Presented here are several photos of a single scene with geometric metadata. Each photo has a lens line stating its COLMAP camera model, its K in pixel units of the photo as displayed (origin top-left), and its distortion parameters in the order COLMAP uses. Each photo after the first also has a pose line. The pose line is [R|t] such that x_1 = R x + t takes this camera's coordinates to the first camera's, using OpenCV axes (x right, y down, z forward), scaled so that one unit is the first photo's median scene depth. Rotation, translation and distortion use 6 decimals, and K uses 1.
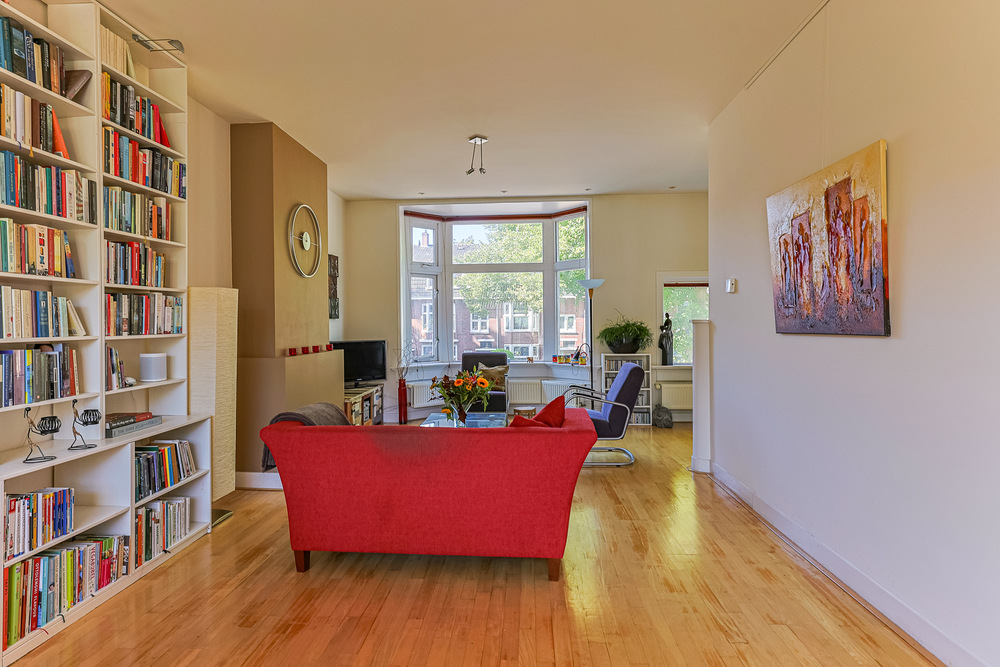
lens RADIAL K [[554.6, 0, 496.2], [0, 554.6, 333.8], [0, 0, 1]] dist [0.022279, 0.001104]
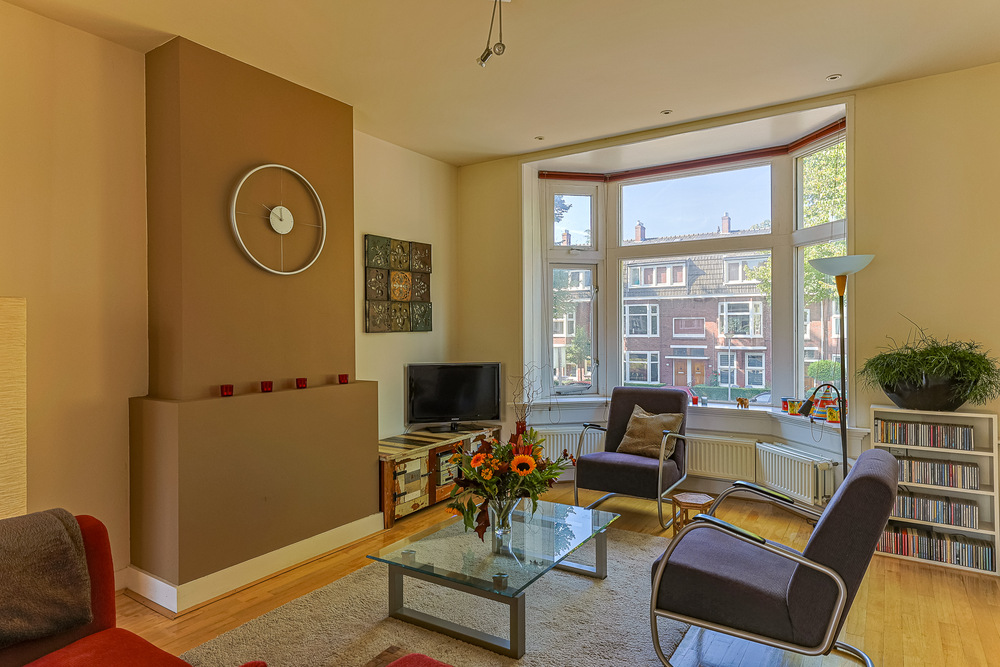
lens RADIAL K [[600.1, 0, 490.7], [0, 600.1, 332.9], [0, 0, 1]] dist [0.007683, 0.003623]
pose [[0.862623, 0.008440, -0.505777, 0.163716], [-0.010950, 0.999938, -0.001989, -0.023631], [0.505729, 0.007254, 0.862662, 0.354611]]
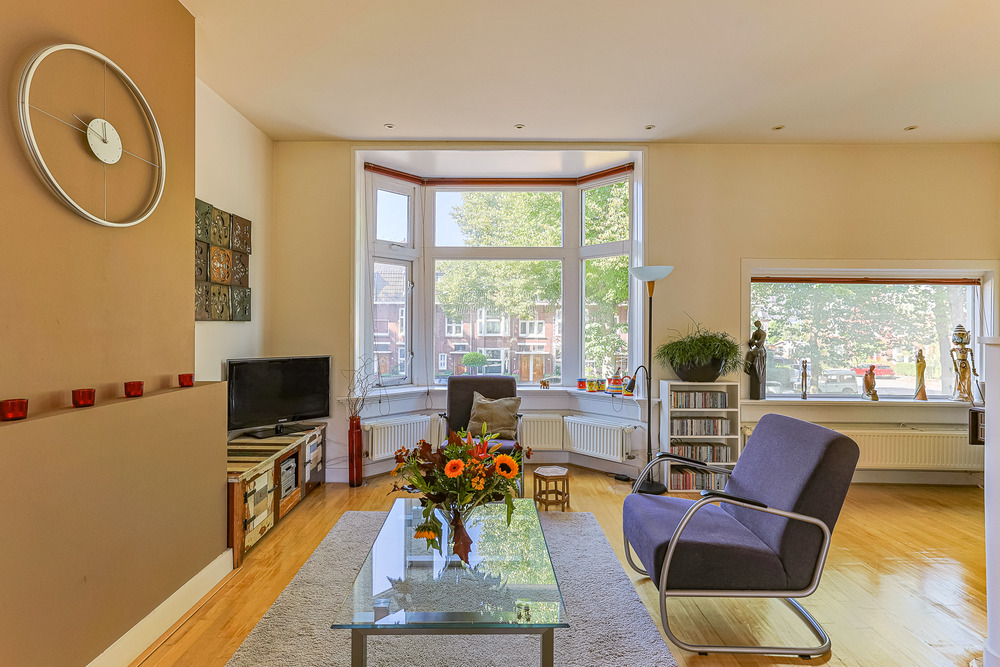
lens RADIAL K [[489.4, 0, 494.0], [0, 489.4, 331.6], [0, 0, 1]] dist [-0.003563, 0.002849]
pose [[0.998308, 0.014031, 0.056437, -0.041466], [-0.013435, 0.999850, -0.010928, -0.013236], [-0.056581, 0.010151, 0.998346, 0.420010]]
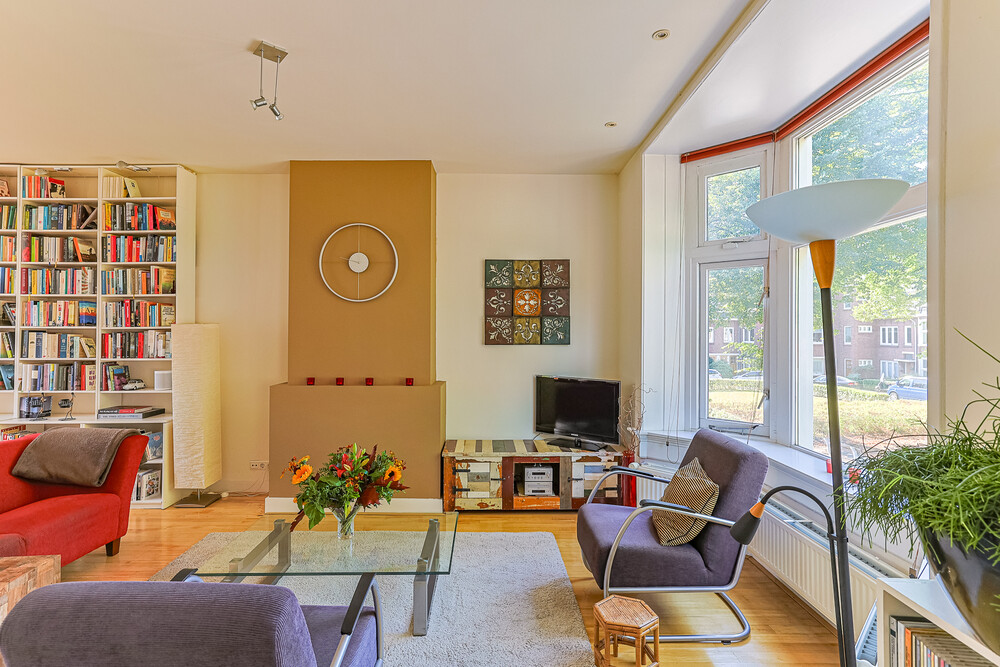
lens RADIAL K [[489.4, 0, 498.6], [0, 489.4, 329.5], [0, 0, 1]] dist [-0.003563, 0.002849]
pose [[0.056779, 0.002066, -0.998385, 0.333690], [-0.022118, 0.999755, 0.000811, -0.043573], [0.998142, 0.022036, 0.056811, 0.827884]]
